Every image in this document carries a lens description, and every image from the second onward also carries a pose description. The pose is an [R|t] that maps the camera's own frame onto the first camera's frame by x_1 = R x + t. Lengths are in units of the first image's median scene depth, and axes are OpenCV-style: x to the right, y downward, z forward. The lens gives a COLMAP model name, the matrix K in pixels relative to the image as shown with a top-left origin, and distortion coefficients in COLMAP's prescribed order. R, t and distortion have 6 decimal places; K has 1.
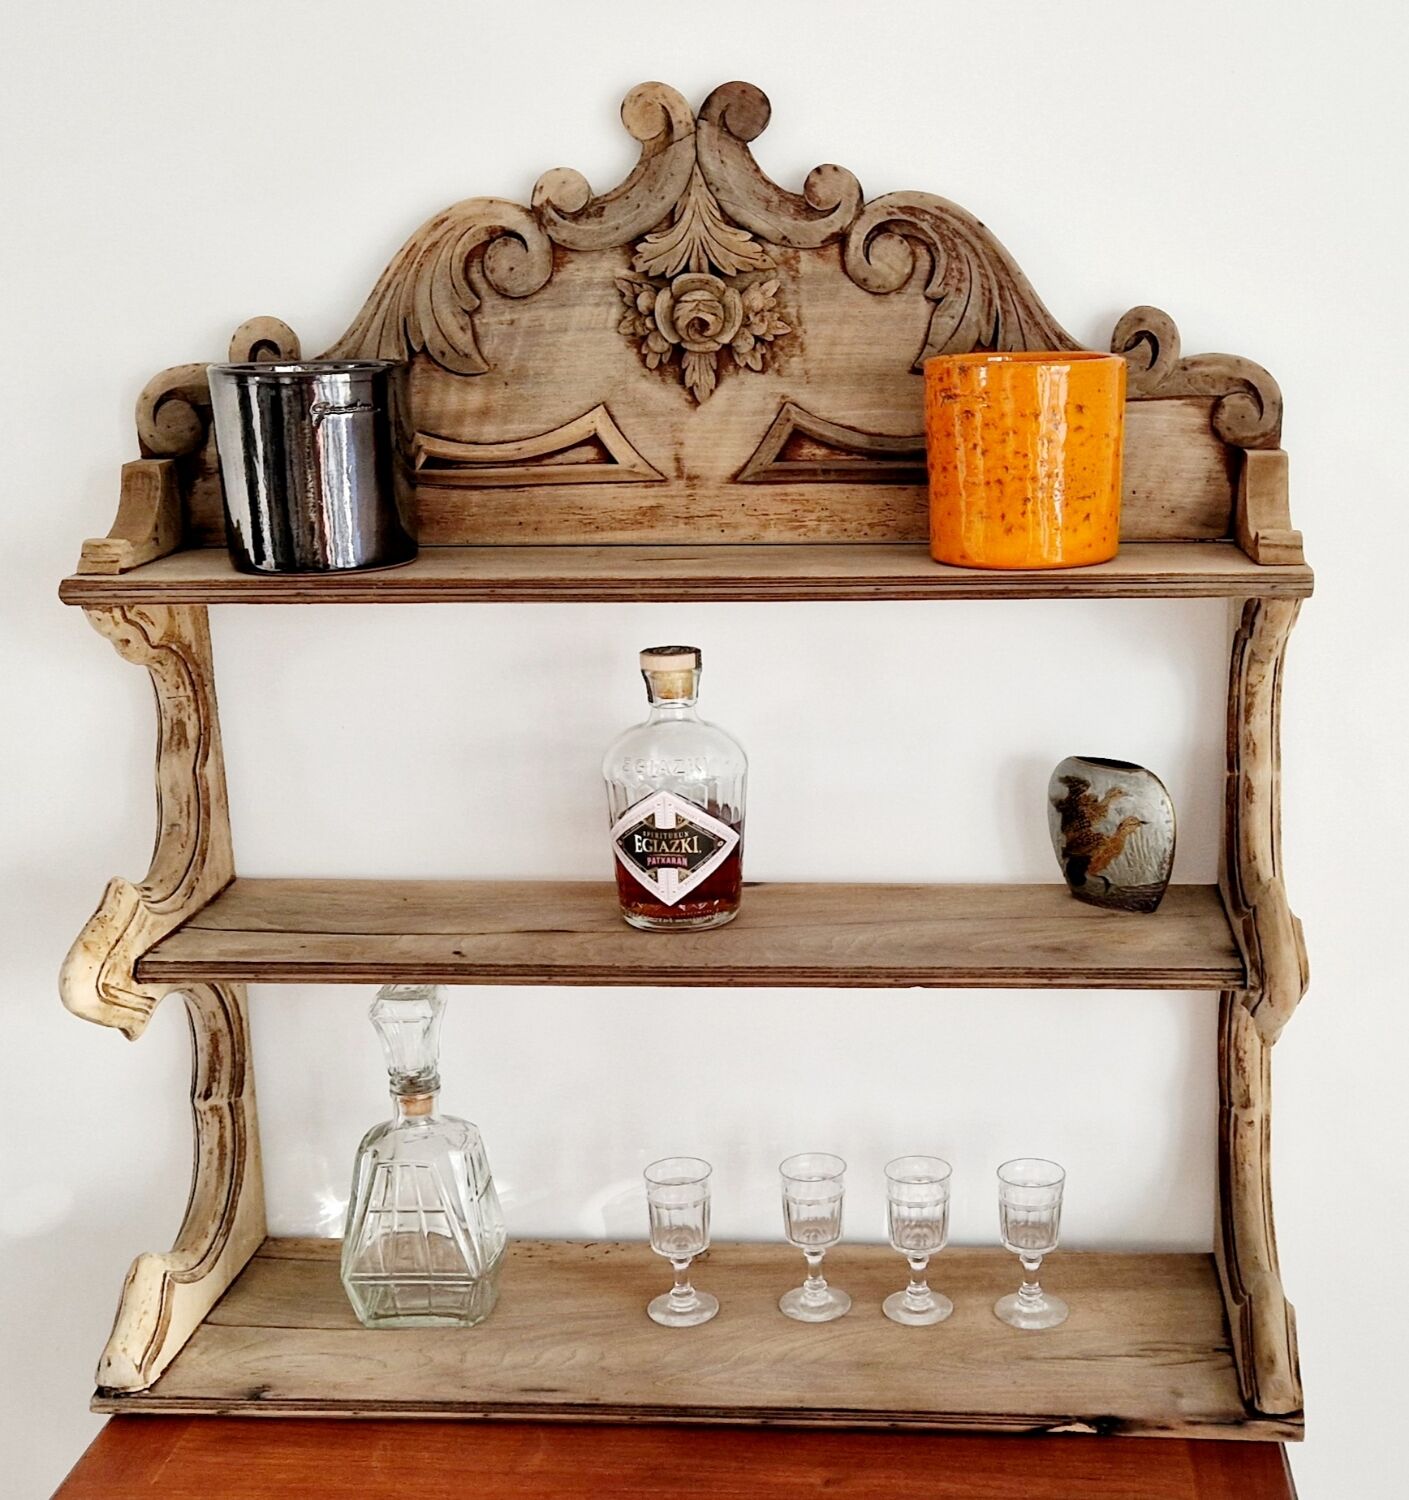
lens RADIAL K [[2179.3, 0, 864.3], [0, 2179.3, 775.4], [0, 0, 1]] dist [0.055463, 0.000000]
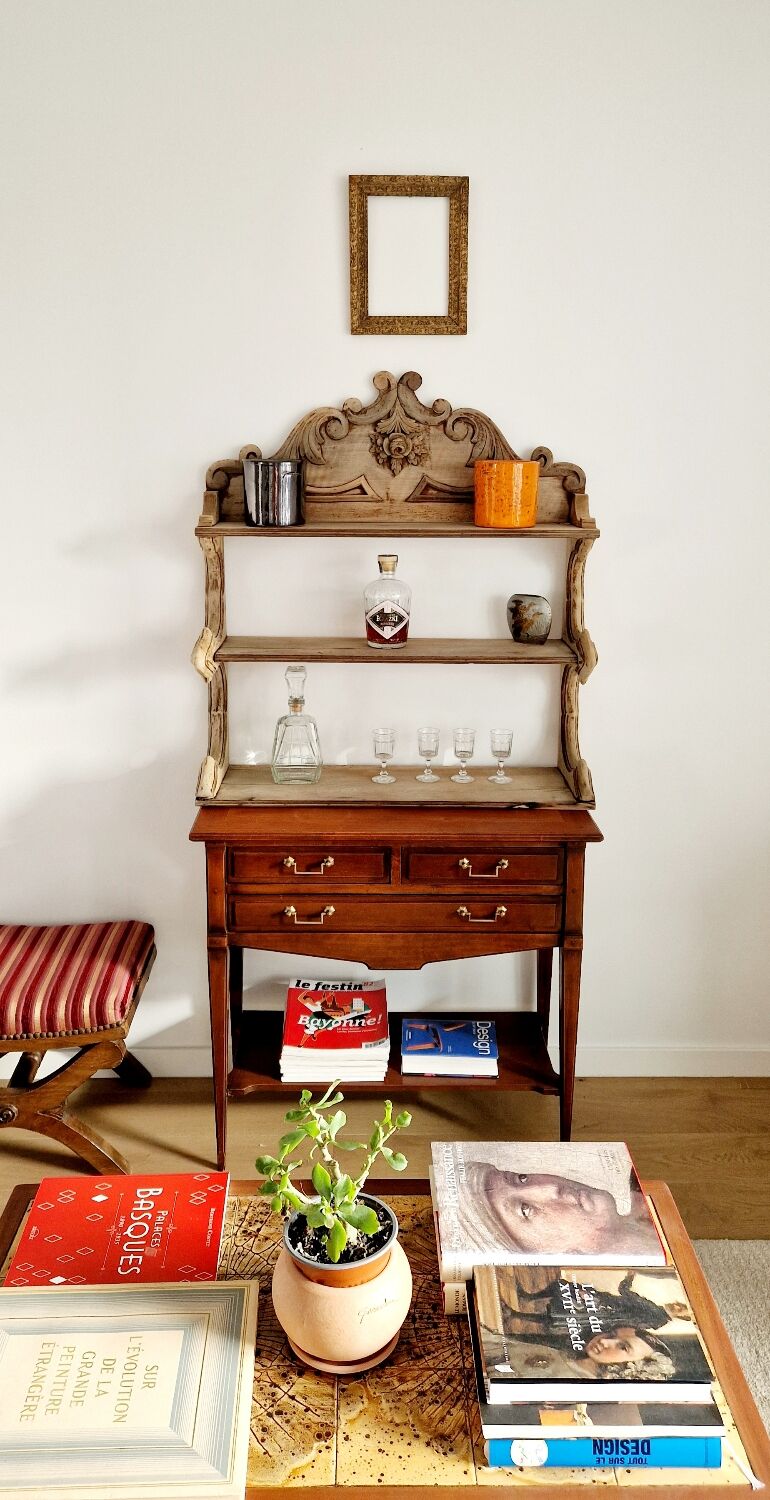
lens RADIAL K [[1131.7, 0, 369.5], [0, 1131.7, 649.8], [0, 0, 1]] dist [0.061460, -0.031315]
pose [[0.997136, 0.008683, 0.075130, -0.230110], [-0.005555, 0.999113, -0.041741, 0.138971], [-0.075426, 0.041204, 0.996300, -0.560862]]
